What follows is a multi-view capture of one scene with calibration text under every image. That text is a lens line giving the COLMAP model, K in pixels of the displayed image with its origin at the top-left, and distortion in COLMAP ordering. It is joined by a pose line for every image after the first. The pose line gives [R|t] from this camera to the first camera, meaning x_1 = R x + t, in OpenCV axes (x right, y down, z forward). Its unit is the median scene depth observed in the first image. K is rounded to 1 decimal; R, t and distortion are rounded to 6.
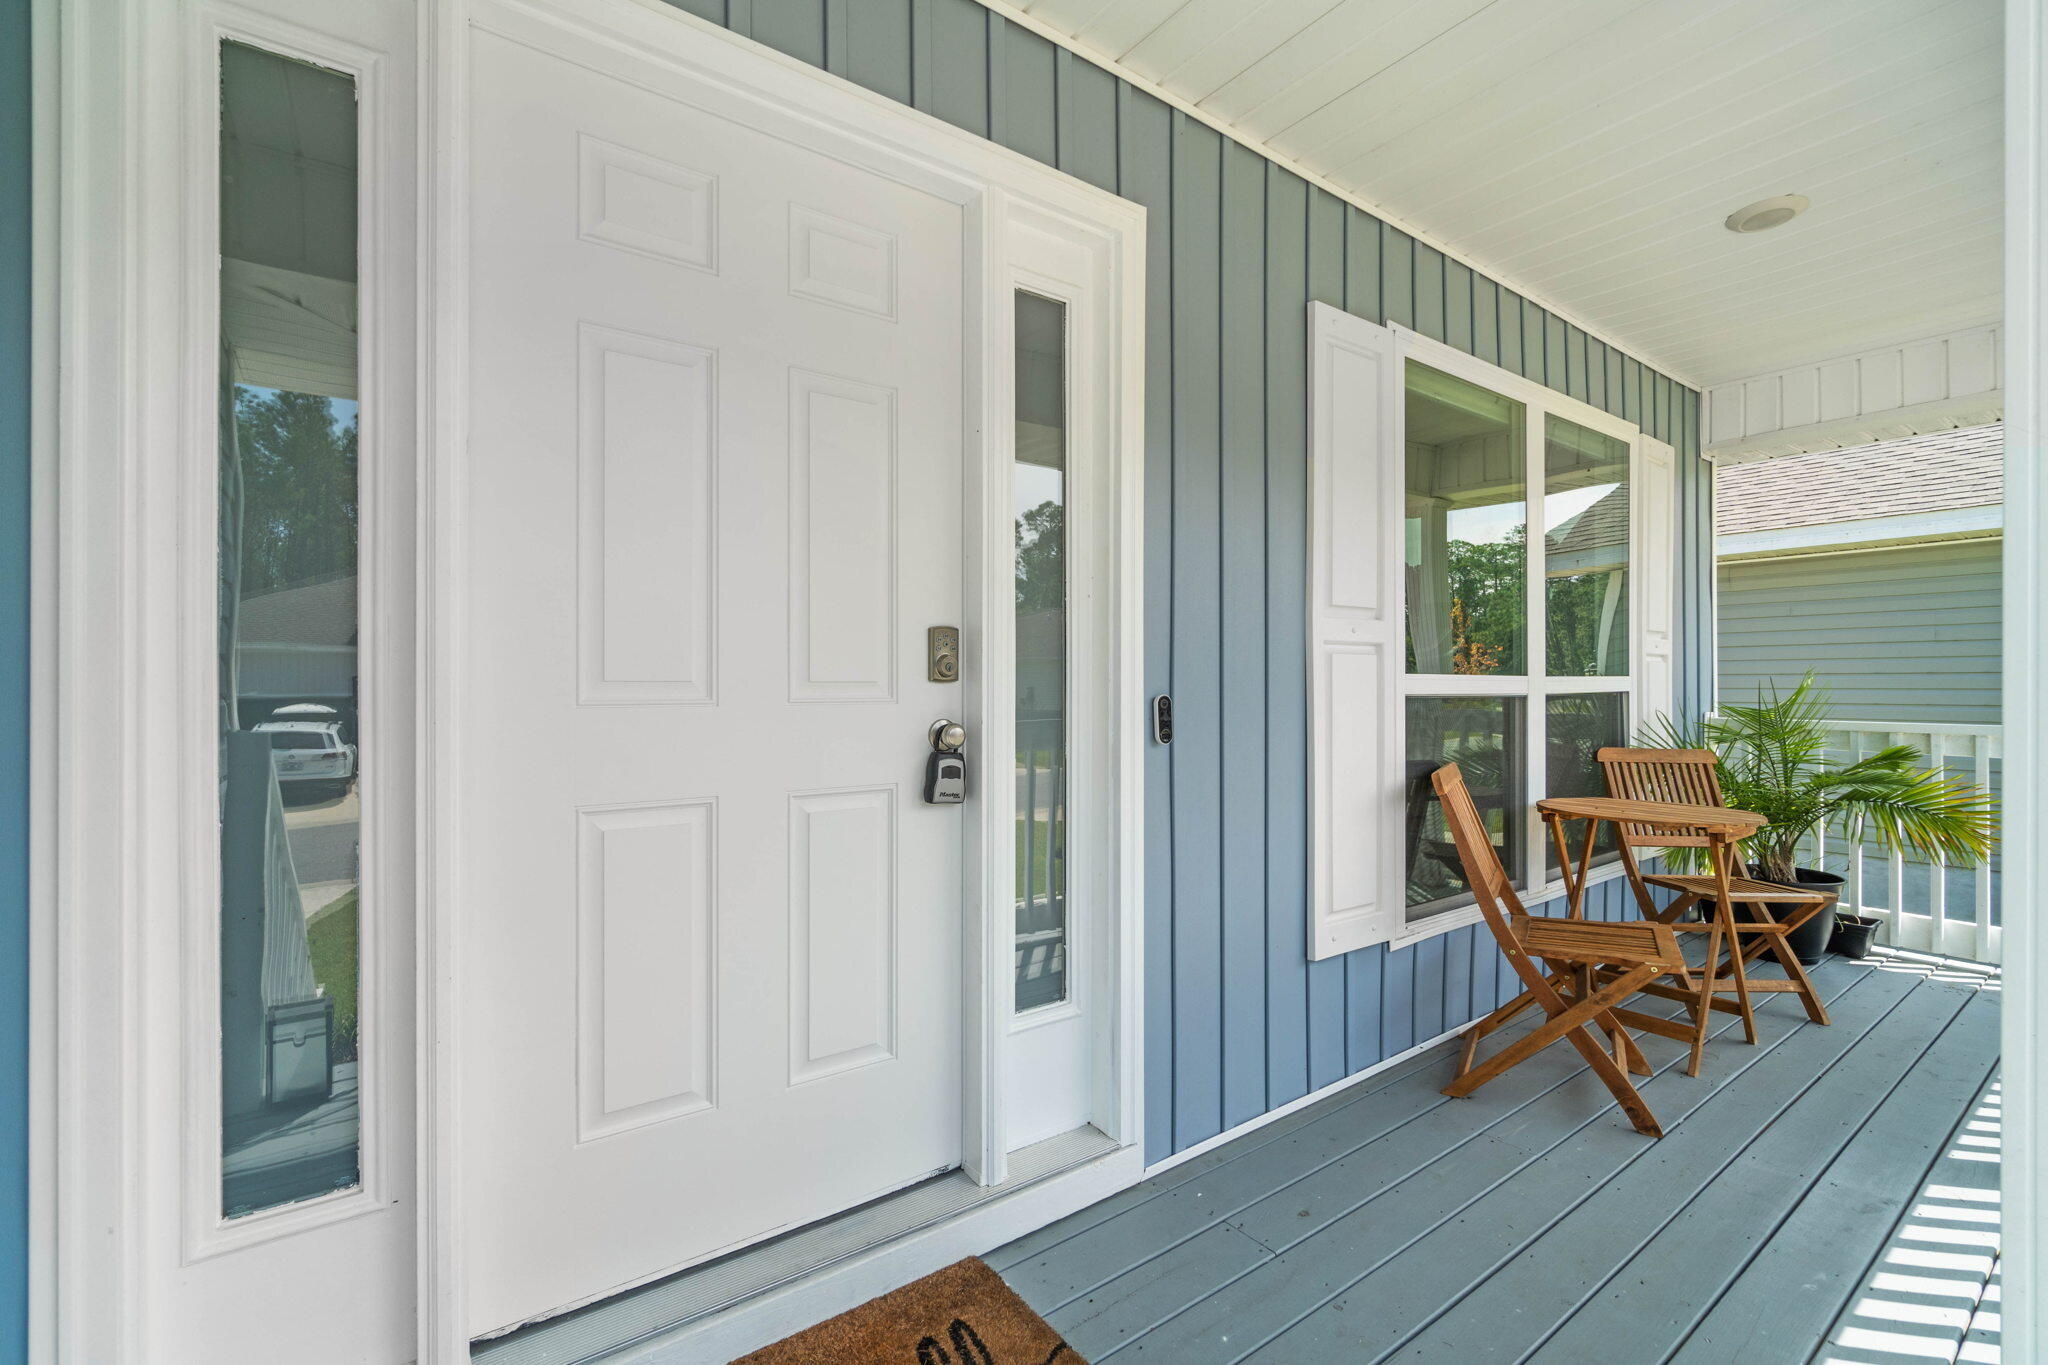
lens RADIAL K [[895.9, 0, 1022.4], [0, 895.9, 685.3], [0, 0, 1]] dist [-0.000516, 0.000235]
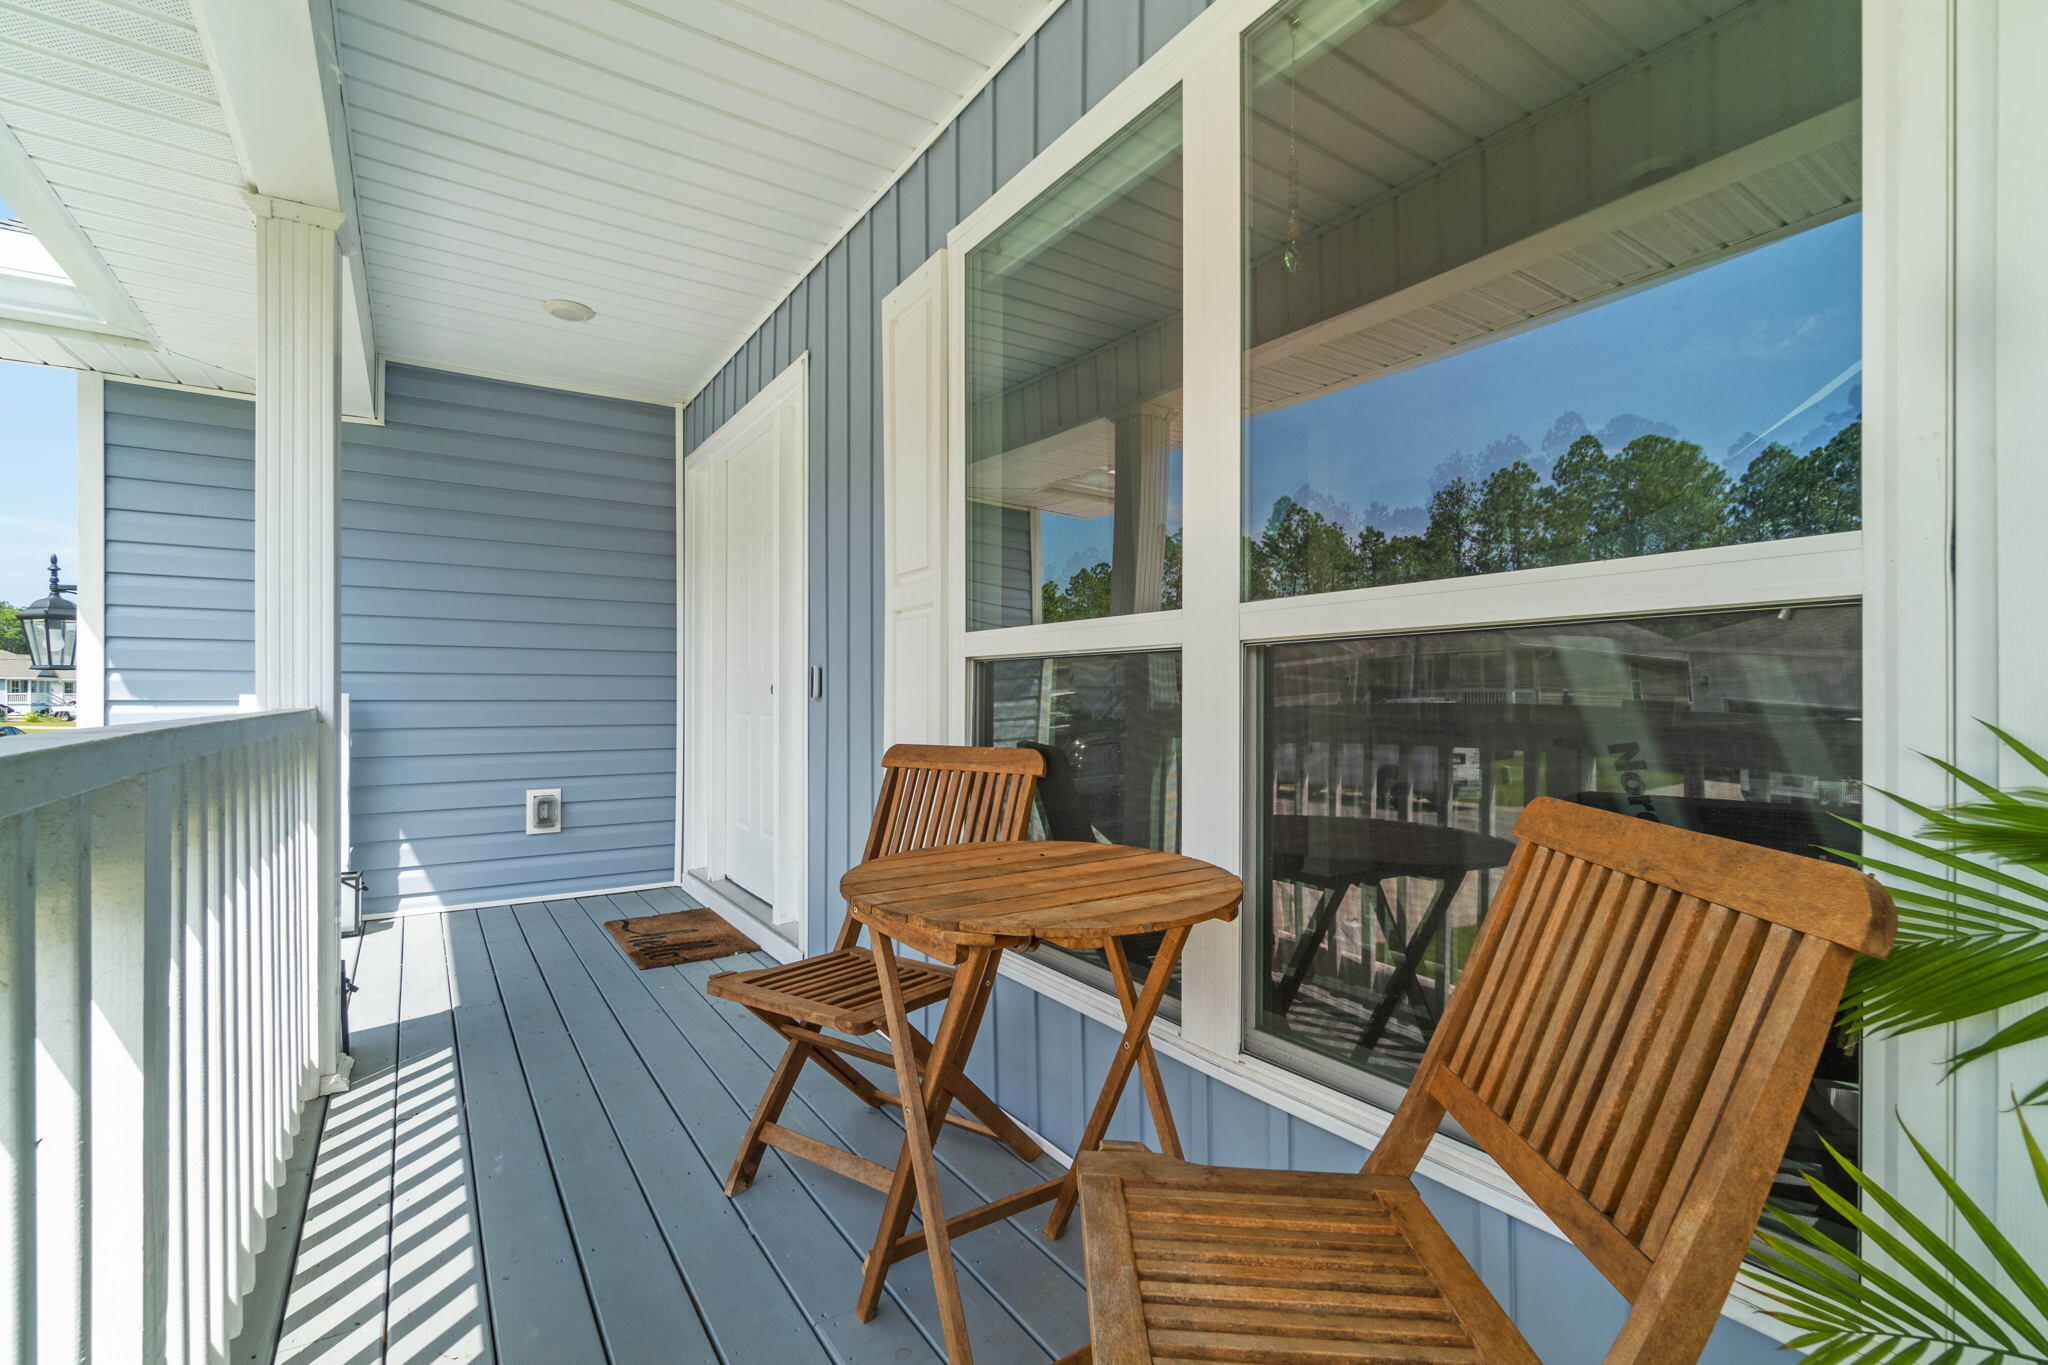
lens RADIAL K [[902.8, 0, 1013.2], [0, 902.8, 690.6], [0, 0, 1]] dist [-0.001826, 0.000271]
pose [[-0.055907, 0.009440, -0.998391, 1.395439], [0.009644, 0.999914, 0.008914, 0.038708], [0.998389, -0.009131, -0.055993, 1.189550]]
